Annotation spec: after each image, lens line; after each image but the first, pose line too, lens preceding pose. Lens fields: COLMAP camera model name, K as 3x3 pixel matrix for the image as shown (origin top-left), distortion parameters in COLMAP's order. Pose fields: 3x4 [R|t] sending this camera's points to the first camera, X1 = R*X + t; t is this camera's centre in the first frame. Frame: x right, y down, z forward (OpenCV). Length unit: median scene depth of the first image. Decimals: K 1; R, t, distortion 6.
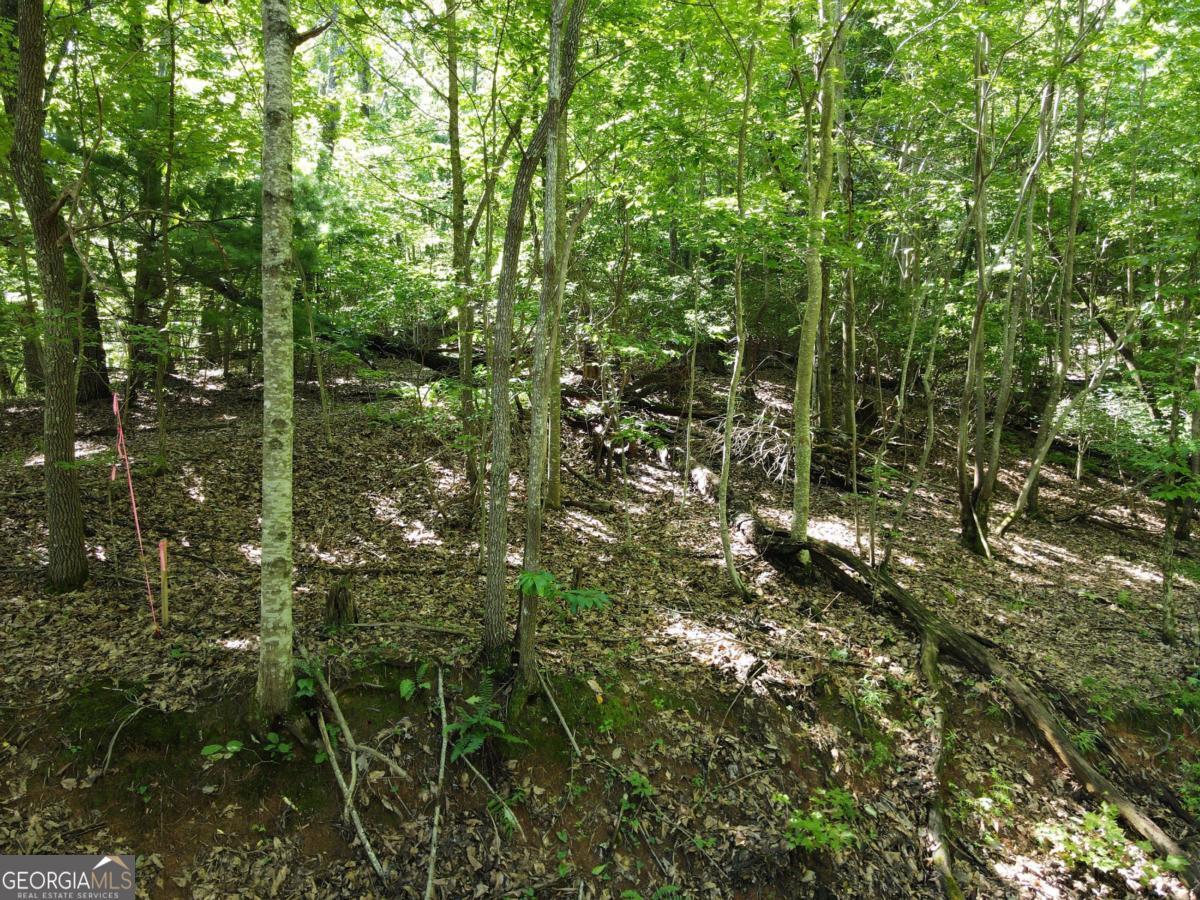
lens RADIAL K [[892.6, 0, 599.9], [0, 892.6, 451.7], [0, 0, 1]] dist [0.028818, -0.006120]
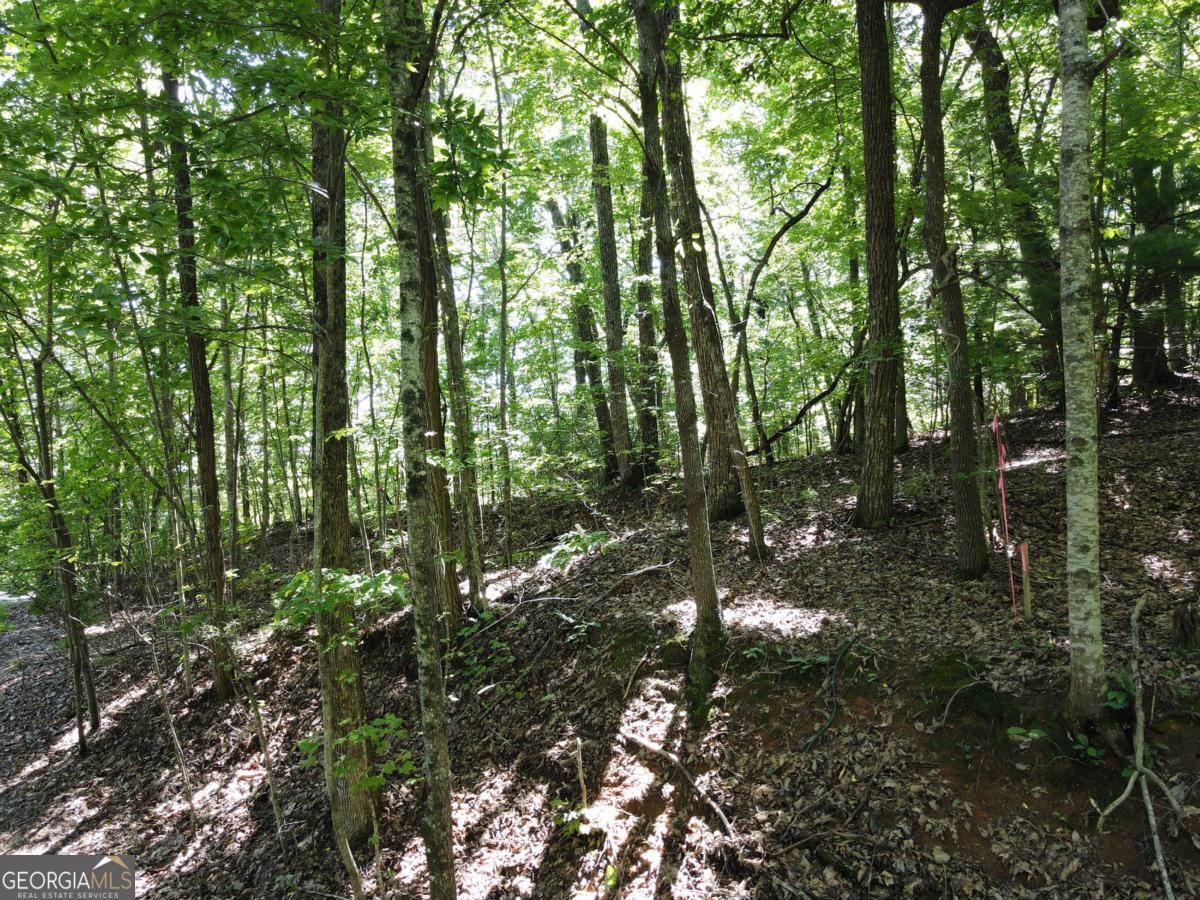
lens RADIAL K [[892.6, 0, 601.8], [0, 892.6, 450.3], [0, 0, 1]] dist [0.028818, -0.006120]
pose [[0.470589, -0.010741, -0.882287, 0.306920], [0.011889, 0.999912, -0.005831, -0.021472], [0.882273, -0.007746, 0.470675, 0.004089]]
